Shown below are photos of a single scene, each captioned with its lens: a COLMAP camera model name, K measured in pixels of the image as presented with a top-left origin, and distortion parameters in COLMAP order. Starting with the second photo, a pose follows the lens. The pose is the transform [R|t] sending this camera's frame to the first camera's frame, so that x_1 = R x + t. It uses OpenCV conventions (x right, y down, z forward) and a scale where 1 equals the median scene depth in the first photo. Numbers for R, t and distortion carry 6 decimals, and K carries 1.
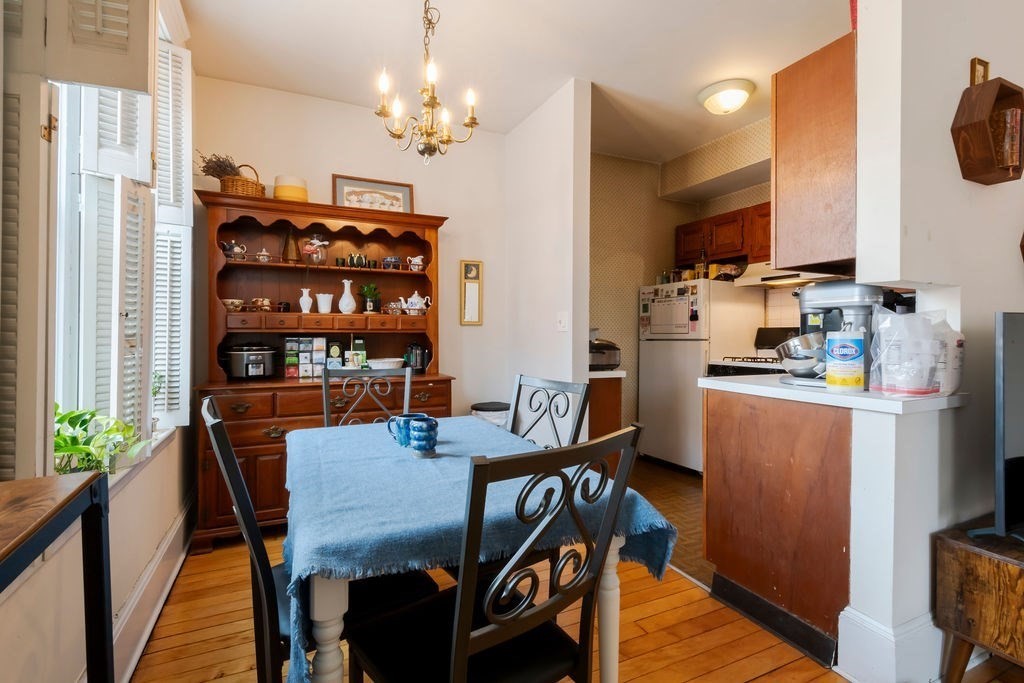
lens RADIAL K [[428.3, 0, 507.3], [0, 428.3, 334.9], [0, 0, 1]] dist [0.011193, -0.000316]
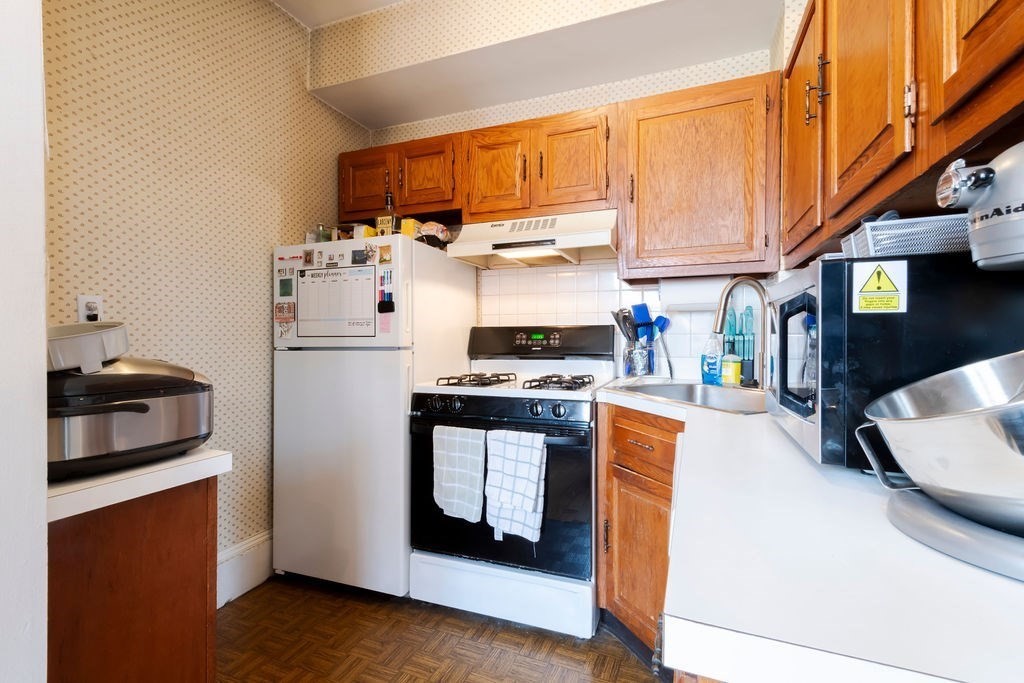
lens RADIAL K [[444.8, 0, 512.0], [0, 444.8, 341.5], [0, 0, 1]] dist [0.013197, -0.000083]
pose [[0.701529, -0.012866, 0.712525, 0.142399], [0.004087, 0.999893, 0.014031, -0.003905], [-0.712629, -0.006931, 0.701506, 0.472200]]
